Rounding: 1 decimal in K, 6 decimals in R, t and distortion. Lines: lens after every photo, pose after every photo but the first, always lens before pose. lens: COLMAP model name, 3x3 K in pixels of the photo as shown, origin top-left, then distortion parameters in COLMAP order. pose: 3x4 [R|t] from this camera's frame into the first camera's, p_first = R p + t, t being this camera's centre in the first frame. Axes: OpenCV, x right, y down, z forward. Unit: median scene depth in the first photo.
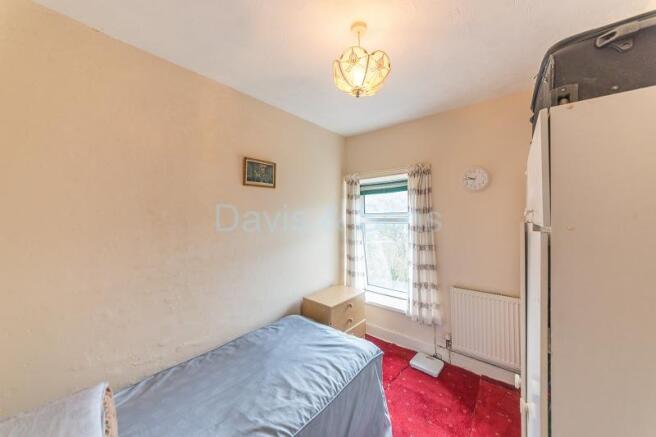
lens RADIAL K [[228.9, 0, 326.9], [0, 228.9, 214.7], [0, 0, 1]] dist [-0.003674, -0.000125]
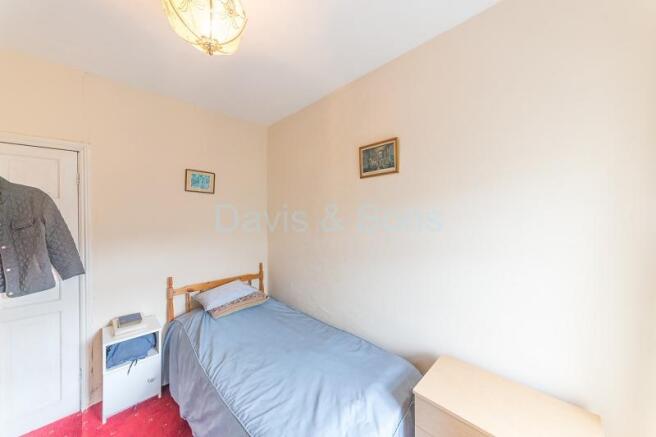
lens RADIAL K [[228.9, 0, 329.0], [0, 228.9, 218.7], [0, 0, 1]] dist [-0.003674, -0.000125]
pose [[-0.061799, 0.031099, -0.997604, 0.575811], [0.016664, 0.999407, 0.030123, 0.004481], [0.997949, -0.014763, -0.062281, 0.934214]]
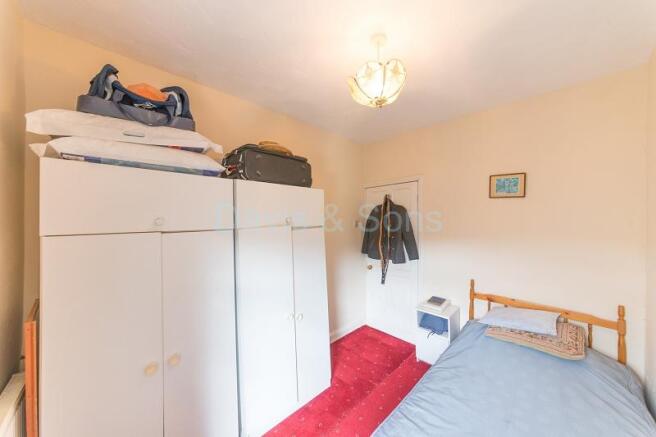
lens RADIAL K [[228.9, 0, 330.1], [0, 228.9, 219.4], [0, 0, 1]] dist [-0.003674, -0.000125]
pose [[-0.997553, 0.008363, 0.069415, 0.191112], [0.008149, 0.999961, -0.003373, -0.006886], [-0.069441, -0.002799, -0.997582, 1.325662]]
